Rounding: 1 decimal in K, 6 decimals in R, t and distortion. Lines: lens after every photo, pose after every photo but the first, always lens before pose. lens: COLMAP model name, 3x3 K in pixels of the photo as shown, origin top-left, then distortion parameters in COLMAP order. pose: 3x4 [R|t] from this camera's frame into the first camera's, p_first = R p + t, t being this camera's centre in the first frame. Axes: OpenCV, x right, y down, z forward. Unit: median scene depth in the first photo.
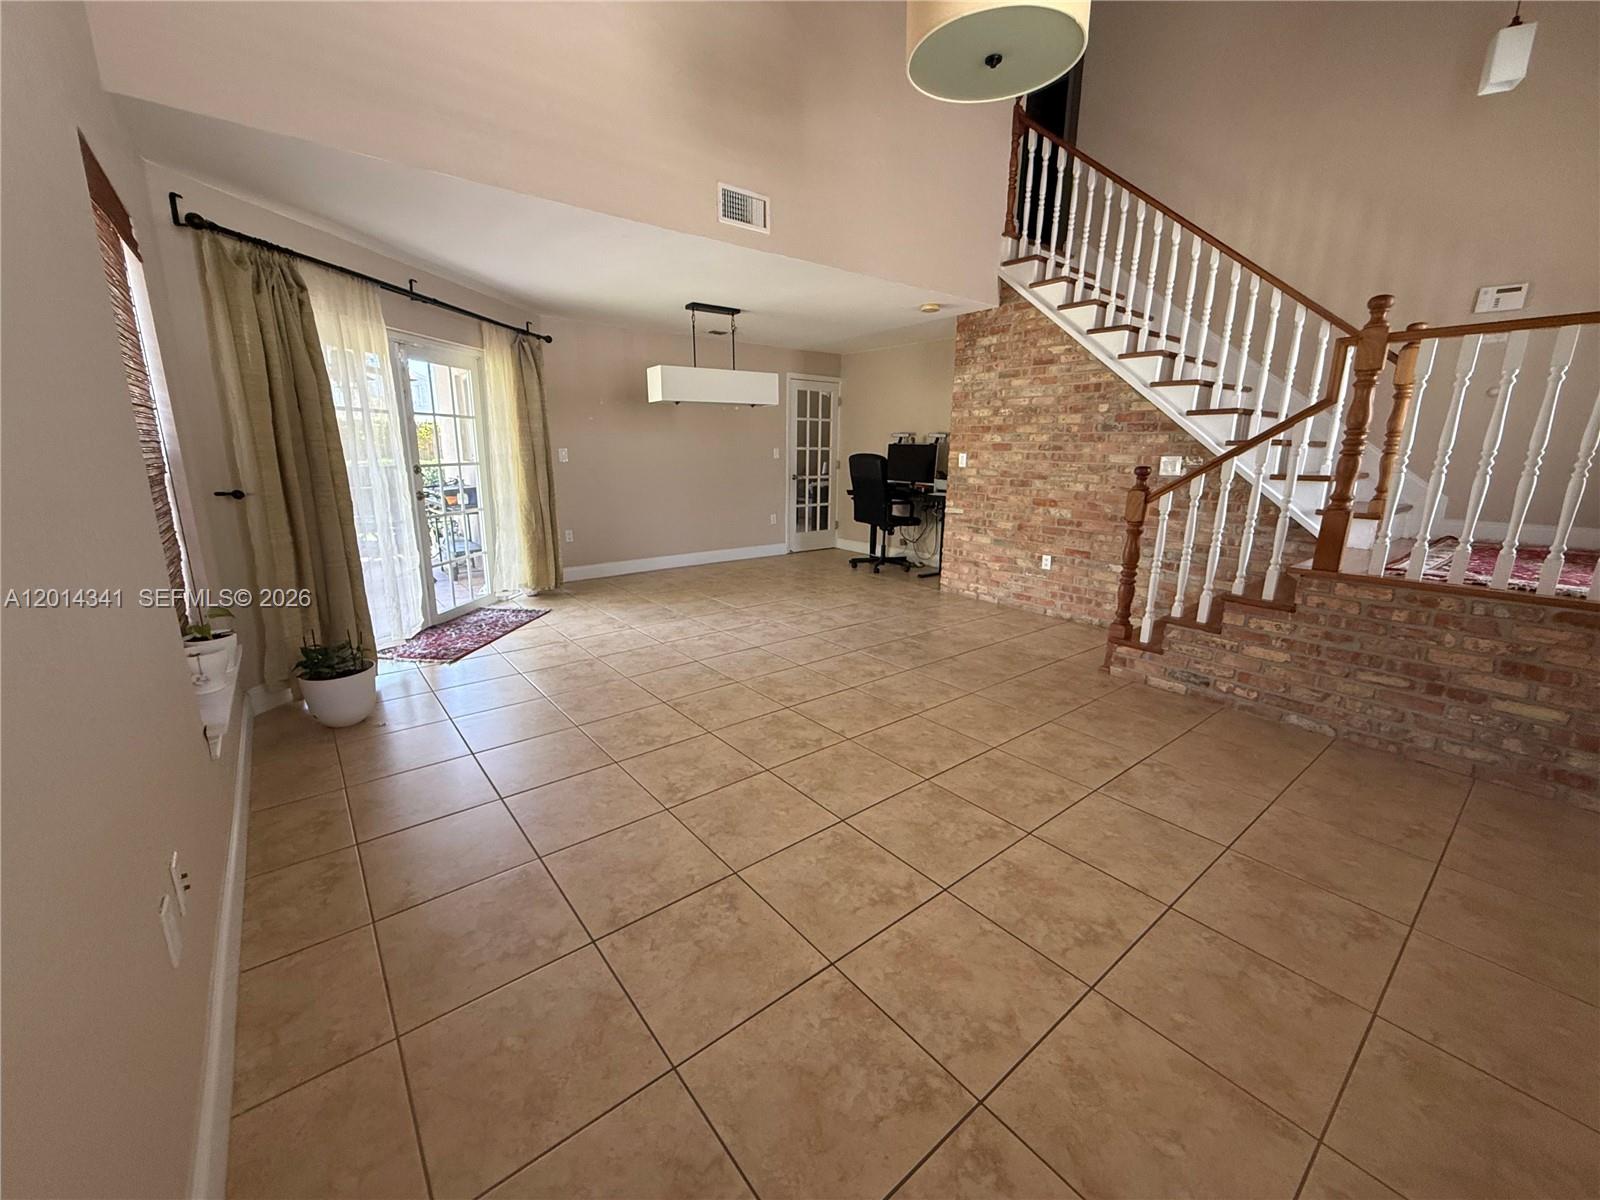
lens RADIAL K [[638.5, 0, 795.6], [0, 638.5, 599.2], [0, 0, 1]] dist [-0.001592, -0.000136]
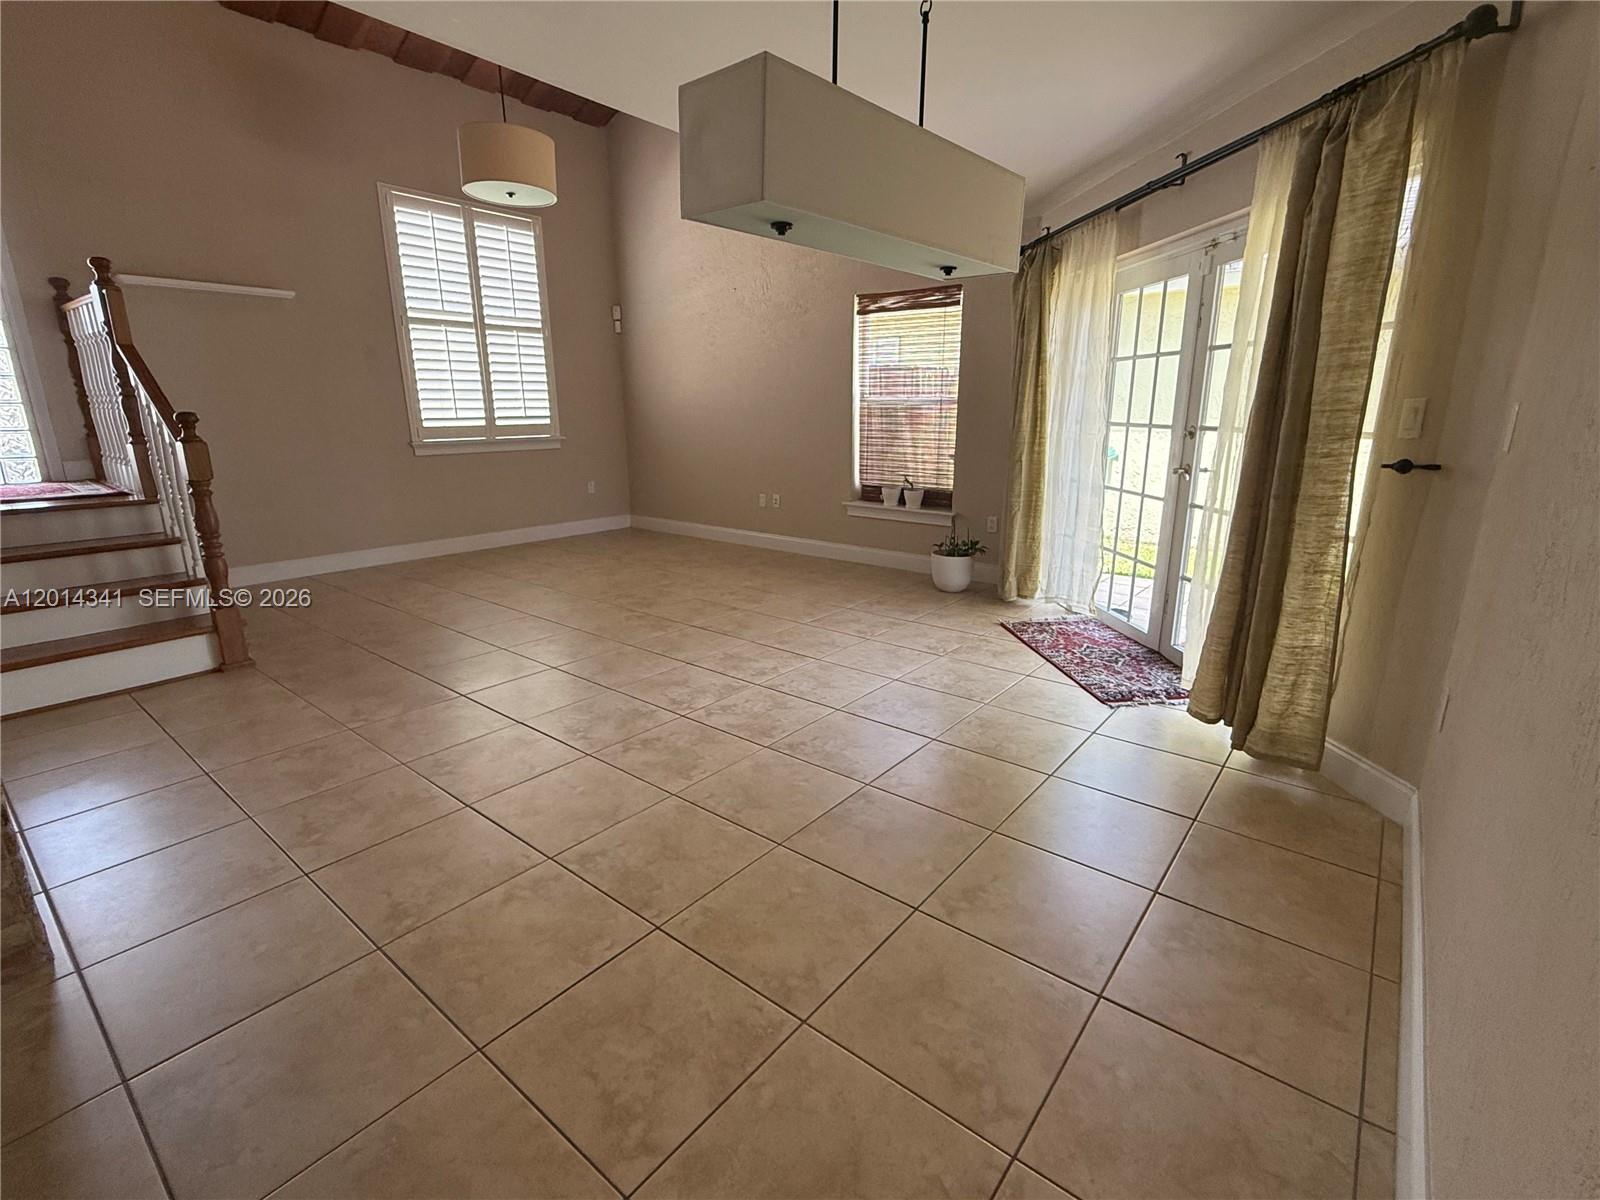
lens RADIAL K [[741.3, 0, 802.8], [0, 741.3, 595.6], [0, 0, 1]] dist [0.003345, 0.000197]
pose [[-0.973952, 0.047049, -0.221817, -0.000922], [-0.062710, 0.884195, 0.462890, -0.440685], [0.217908, 0.464743, -0.858213, 1.883336]]
